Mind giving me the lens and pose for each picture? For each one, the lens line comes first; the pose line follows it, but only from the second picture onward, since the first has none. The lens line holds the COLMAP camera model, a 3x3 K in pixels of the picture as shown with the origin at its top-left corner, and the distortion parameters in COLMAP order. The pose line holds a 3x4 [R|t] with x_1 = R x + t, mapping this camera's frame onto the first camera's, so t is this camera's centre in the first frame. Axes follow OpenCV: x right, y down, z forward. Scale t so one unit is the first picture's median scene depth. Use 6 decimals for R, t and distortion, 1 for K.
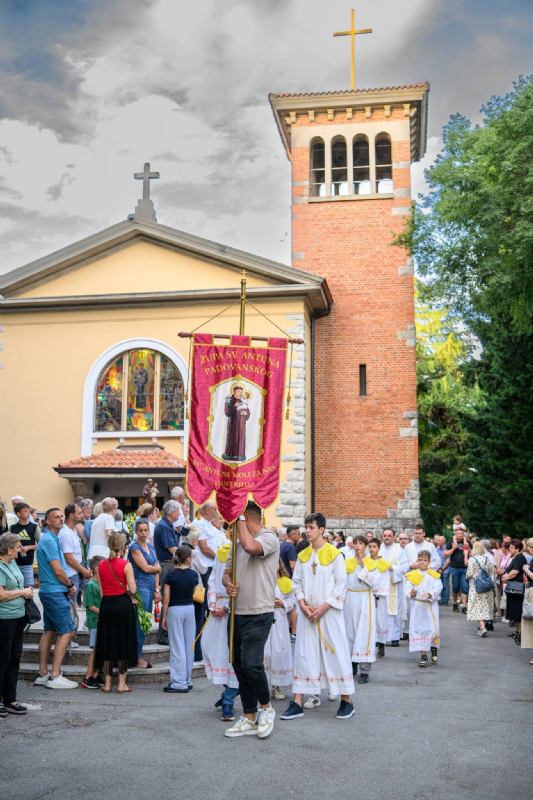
lens RADIAL K [[809.9, 0, 280.7], [0, 809.9, 399.4], [0, 0, 1]] dist [-0.076179, 0.199014]
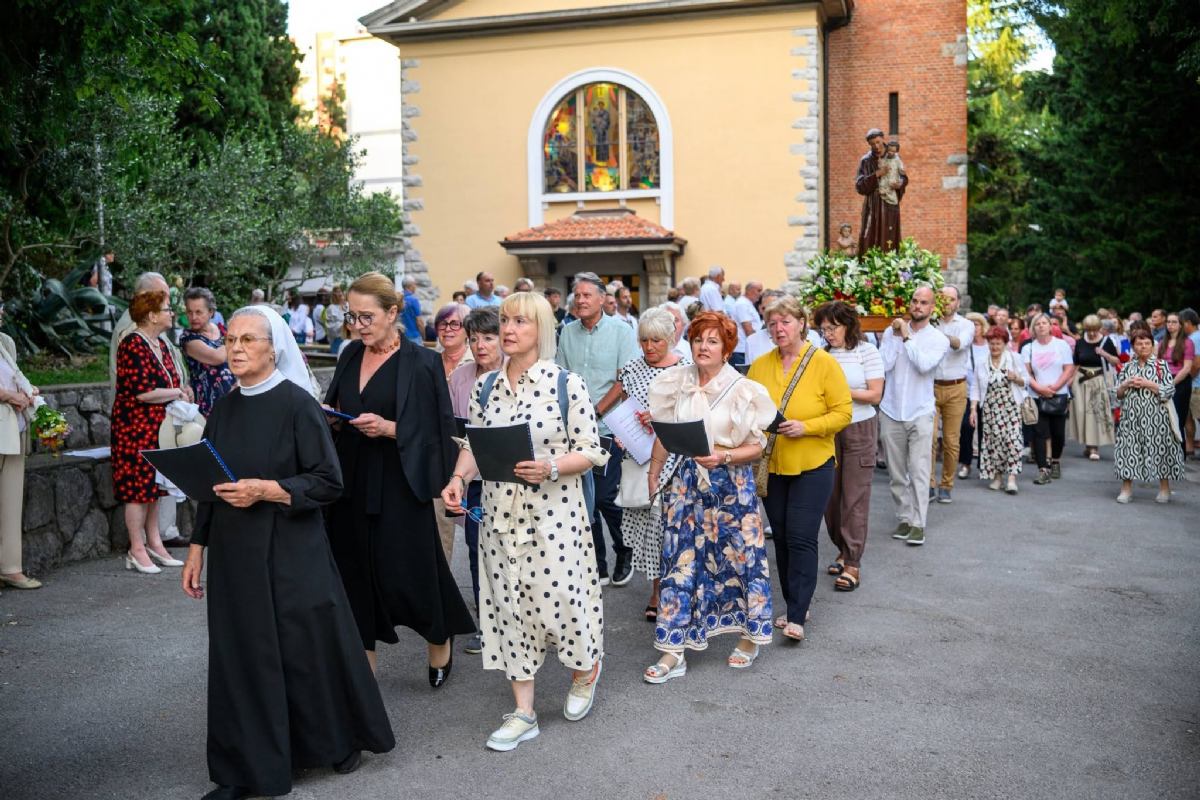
lens RADIAL K [[1214.8, 0, 600.0], [0, 1214.8, 400.0], [0, 0, 1]] dist [-0.076179, 0.199014]
pose [[0.994997, -0.014257, -0.098878, -0.063485], [0.036192, 0.973972, 0.223759, -0.026093], [0.093114, -0.226218, 0.969616, -0.174553]]
